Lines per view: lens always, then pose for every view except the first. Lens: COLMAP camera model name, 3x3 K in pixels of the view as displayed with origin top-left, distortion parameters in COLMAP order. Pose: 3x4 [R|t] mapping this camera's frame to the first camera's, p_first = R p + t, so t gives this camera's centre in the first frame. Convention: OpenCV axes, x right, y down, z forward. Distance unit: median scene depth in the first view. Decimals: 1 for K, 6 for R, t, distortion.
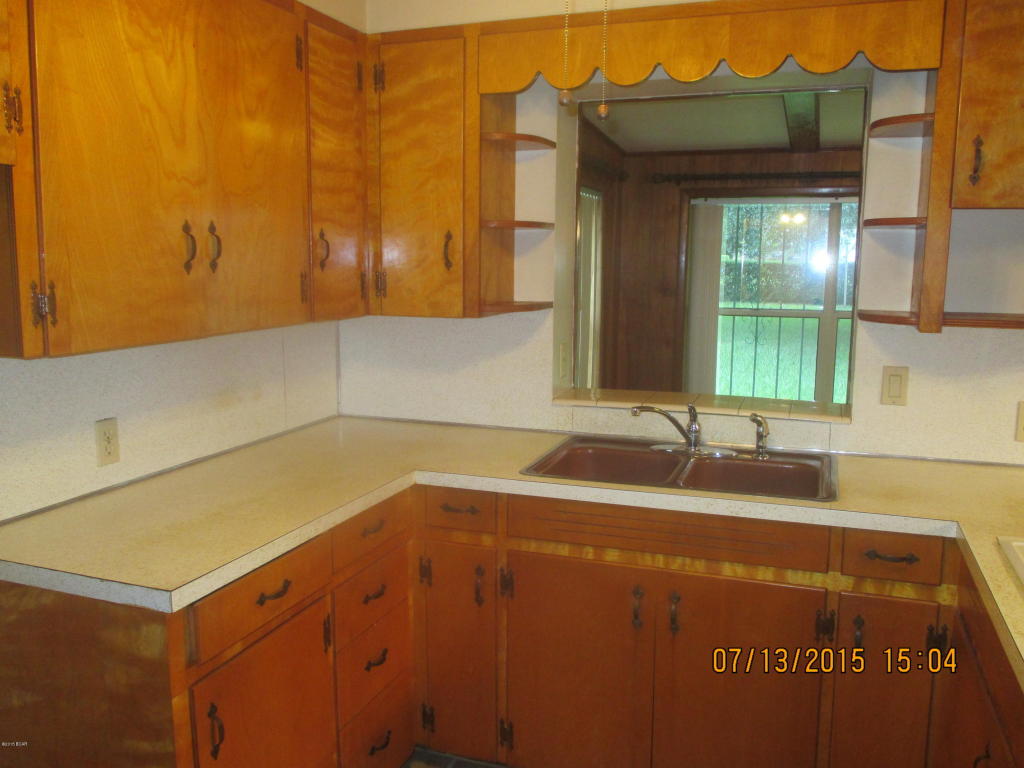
lens RADIAL K [[854.2, 0, 509.4], [0, 854.2, 381.5], [0, 0, 1]] dist [-0.024051, 0.006611]
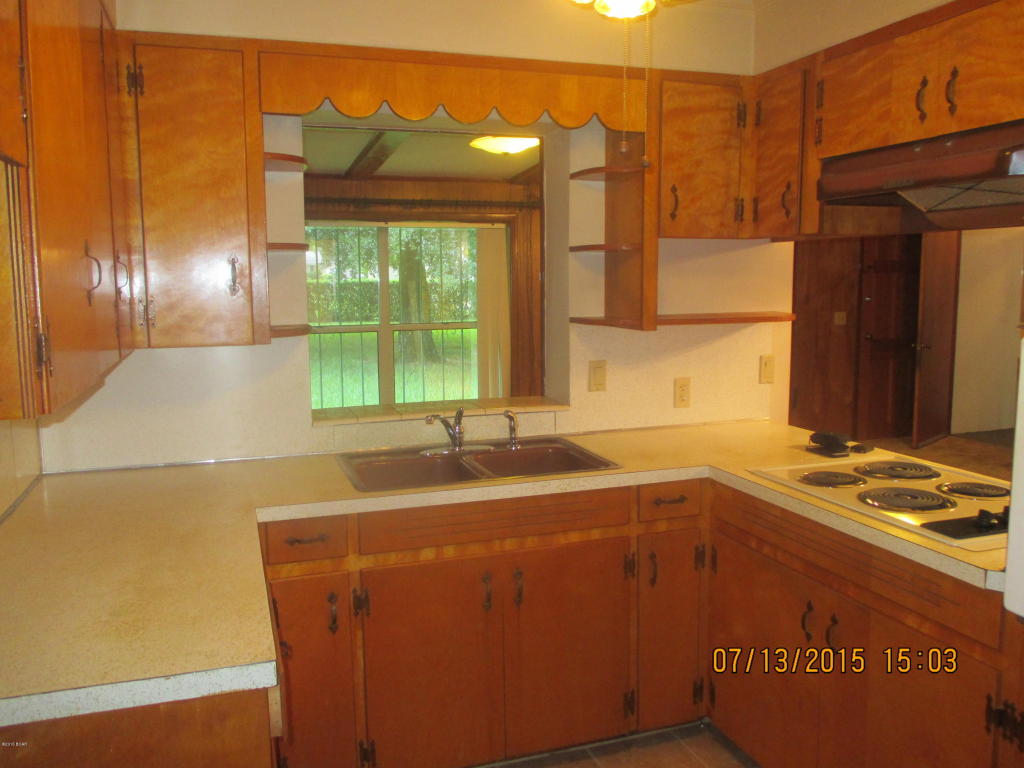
lens RADIAL K [[854.2, 0, 503.4], [0, 854.2, 381.2], [0, 0, 1]] dist [-0.024051, 0.006611]
pose [[0.780775, -0.090353, 0.618245, -0.451816], [0.104563, 0.994430, 0.013279, -0.018391], [-0.616001, 0.054278, 0.785873, 0.089712]]
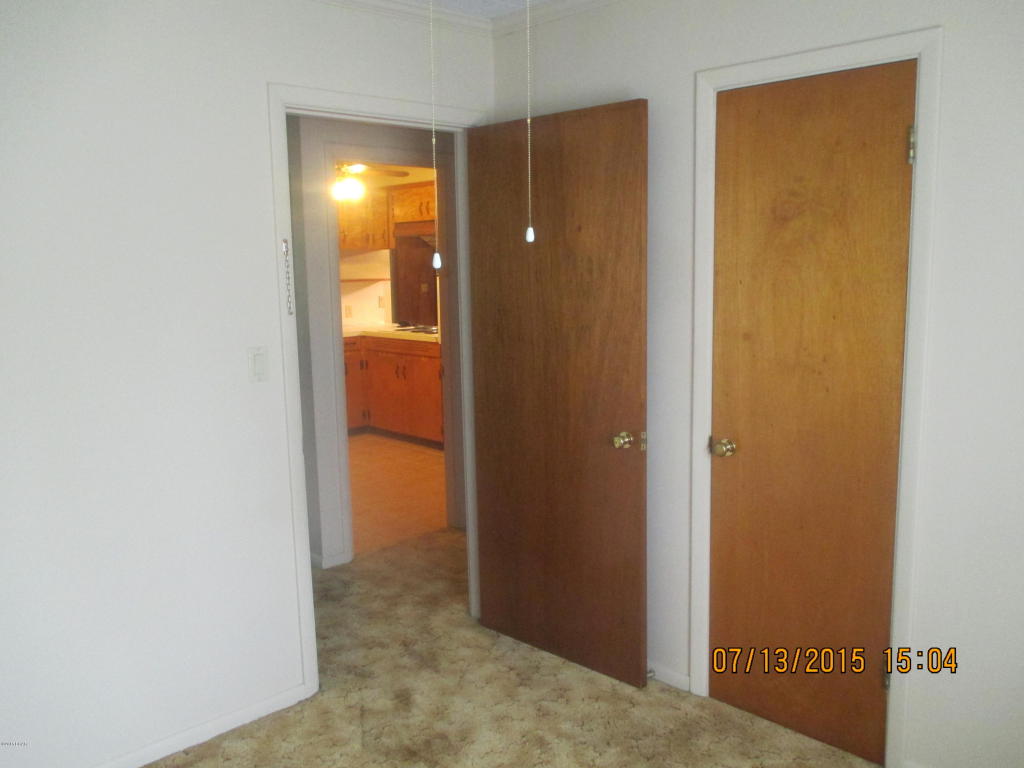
lens RADIAL K [[854.2, 0, 509.3], [0, 854.2, 385.1], [0, 0, 1]] dist [-0.024051, 0.006611]
pose [[0.440407, -0.143237, 0.886299, -2.118415], [0.147411, 0.985330, 0.085992, 0.134813], [-0.885614, 0.092779, 0.455061, -1.068633]]
